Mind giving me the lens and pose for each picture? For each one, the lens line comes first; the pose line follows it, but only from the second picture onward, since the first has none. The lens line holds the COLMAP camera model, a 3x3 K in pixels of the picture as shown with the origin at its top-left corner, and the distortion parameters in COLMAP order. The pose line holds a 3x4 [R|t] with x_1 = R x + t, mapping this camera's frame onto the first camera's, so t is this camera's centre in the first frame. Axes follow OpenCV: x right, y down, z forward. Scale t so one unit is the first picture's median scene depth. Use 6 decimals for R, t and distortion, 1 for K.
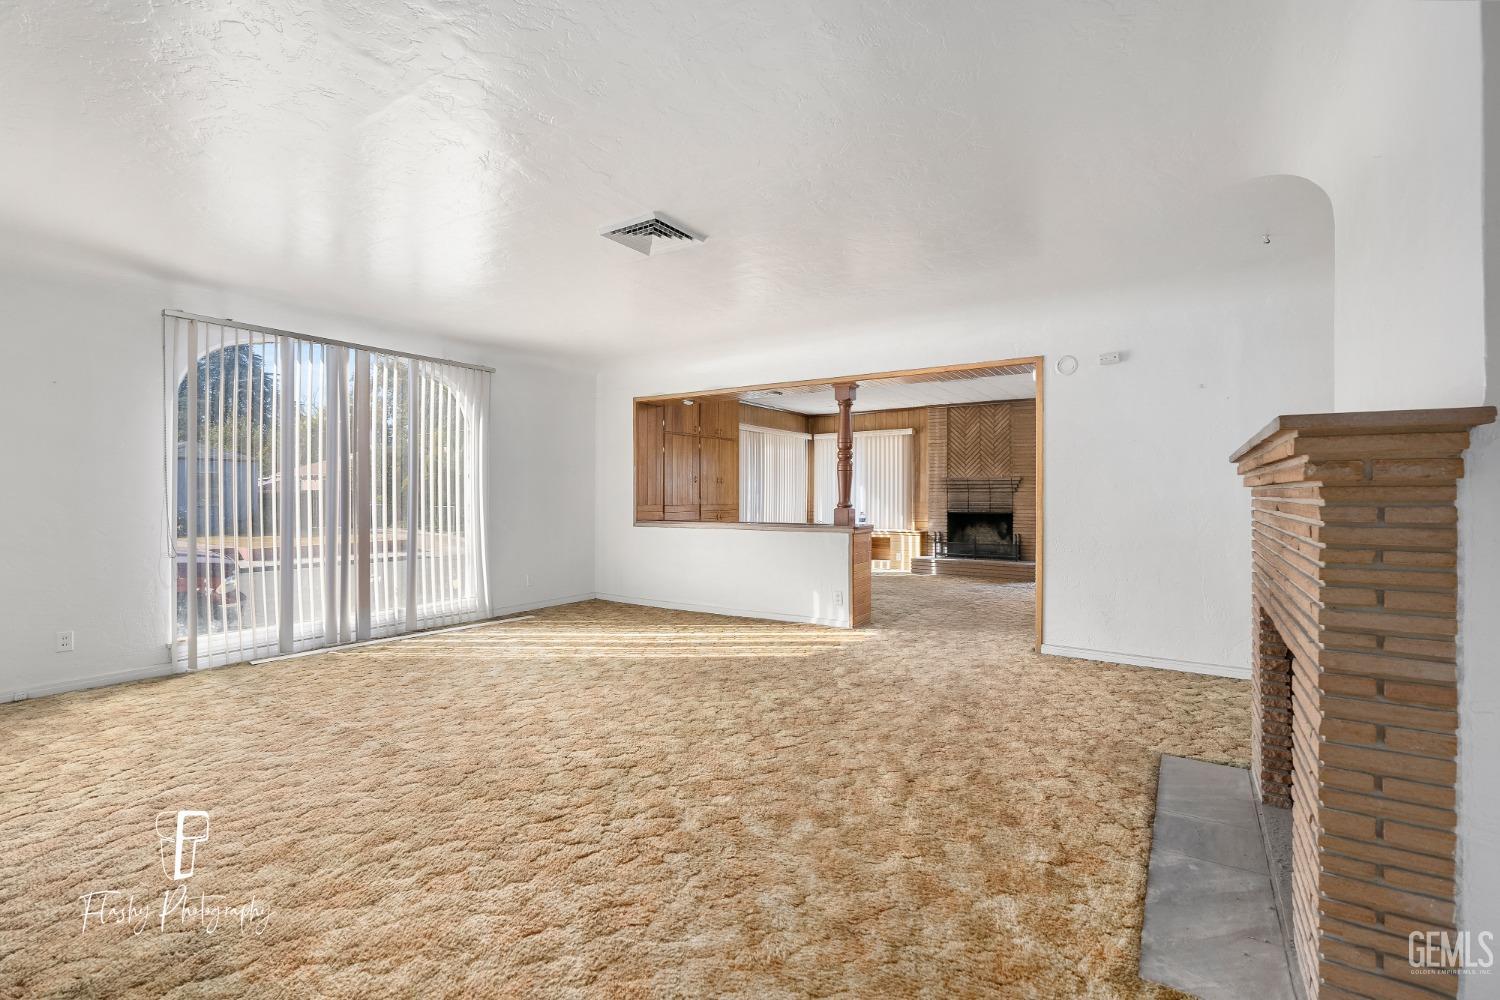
lens RADIAL K [[671.2, 0, 744.0], [0, 671.2, 495.8], [0, 0, 1]] dist [-0.011910, 0.002286]
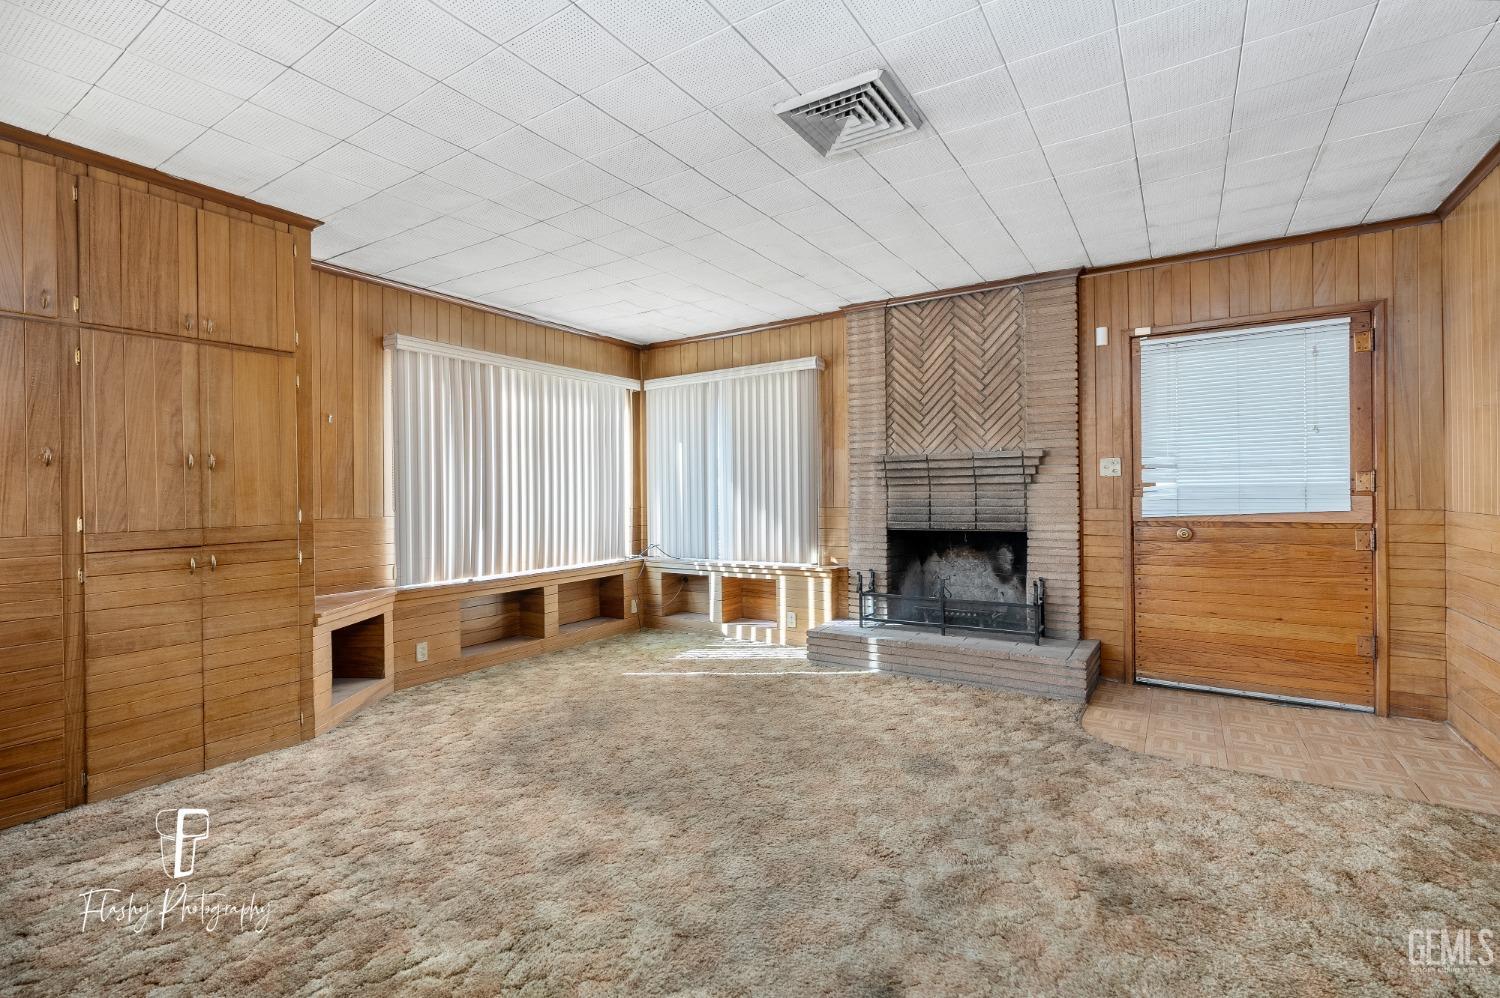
lens RADIAL K [[671.2, 0, 744.8], [0, 671.2, 493.6], [0, 0, 1]] dist [-0.011910, 0.002286]
pose [[0.999790, -0.013415, 0.015478, 0.194298], [0.013361, 0.999904, 0.003554, -0.002999], [-0.015524, -0.003346, 0.999874, 0.523700]]
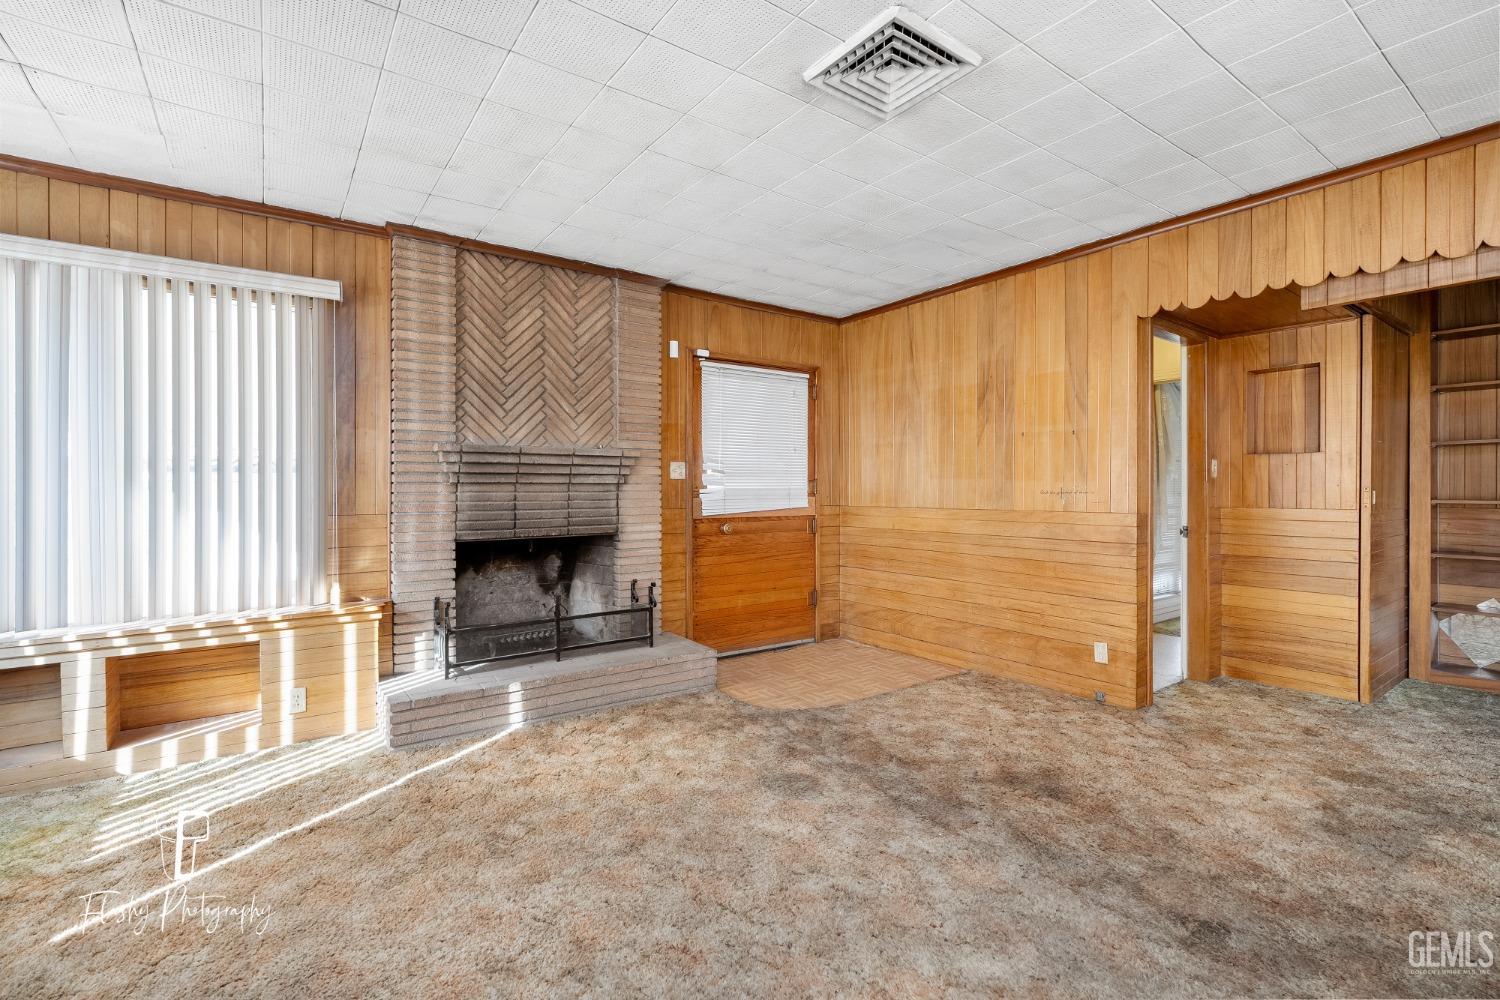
lens RADIAL K [[671.2, 0, 742.1], [0, 671.2, 492.9], [0, 0, 1]] dist [-0.011910, 0.002286]
pose [[0.352686, -0.005640, 0.935725, 0.023145], [0.003161, 0.999983, 0.004836, -0.001835], [-0.935736, 0.001252, 0.352698, 0.727470]]
